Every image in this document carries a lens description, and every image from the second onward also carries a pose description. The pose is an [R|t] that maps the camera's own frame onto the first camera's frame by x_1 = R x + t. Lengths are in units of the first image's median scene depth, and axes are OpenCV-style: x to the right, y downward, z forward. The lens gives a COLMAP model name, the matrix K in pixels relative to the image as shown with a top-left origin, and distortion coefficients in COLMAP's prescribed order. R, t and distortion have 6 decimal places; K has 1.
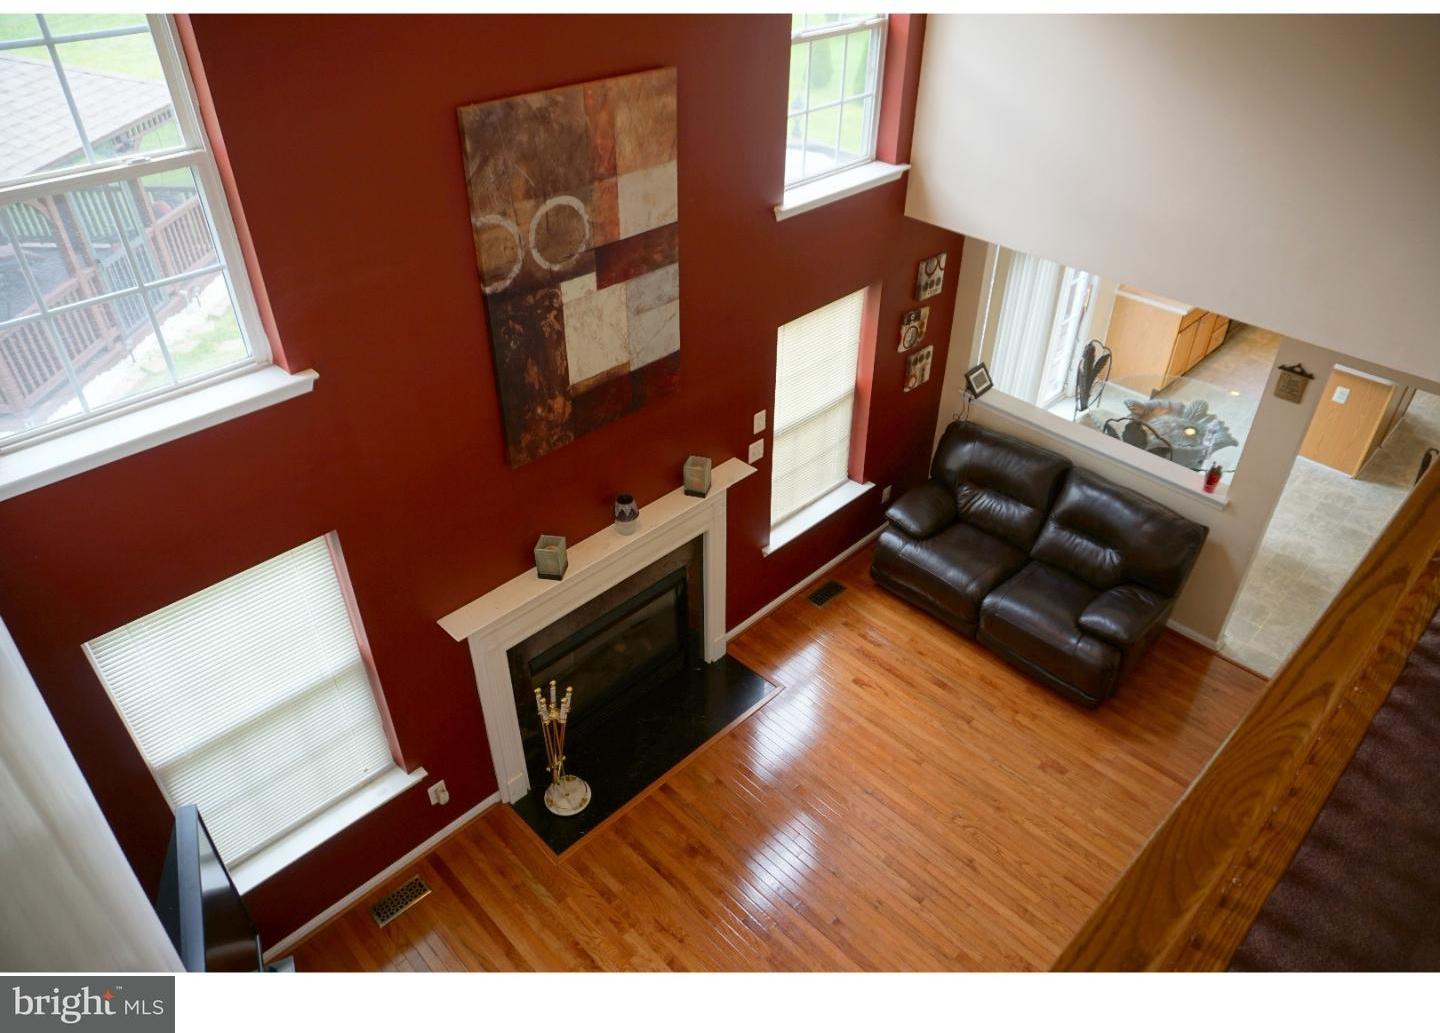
lens RADIAL K [[983.7, 0, 721.8], [0, 983.7, 520.4], [0, 0, 1]] dist [-0.008724, -0.000782]
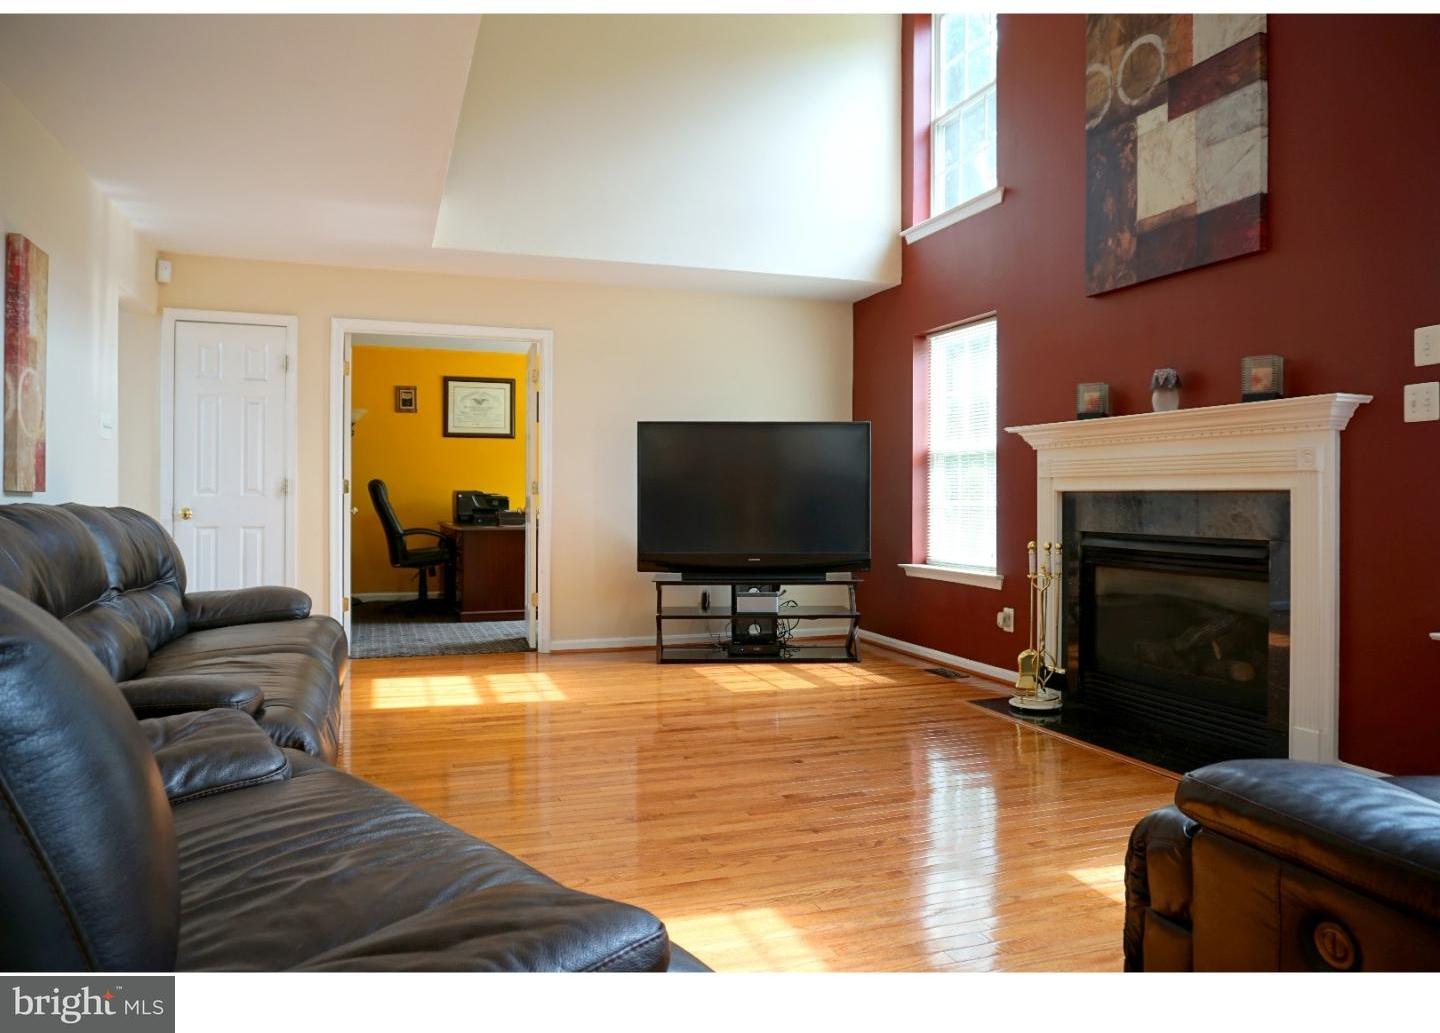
lens RADIAL K [[983.7, 0, 721.4], [0, 983.7, 506.4], [0, 0, 1]] dist [-0.008724, -0.000782]
pose [[-0.444090, 0.004455, -0.895971, 1.008861], [-0.536500, 0.799578, 0.269893, 0.062090], [0.717601, 0.600545, -0.352695, 1.278033]]
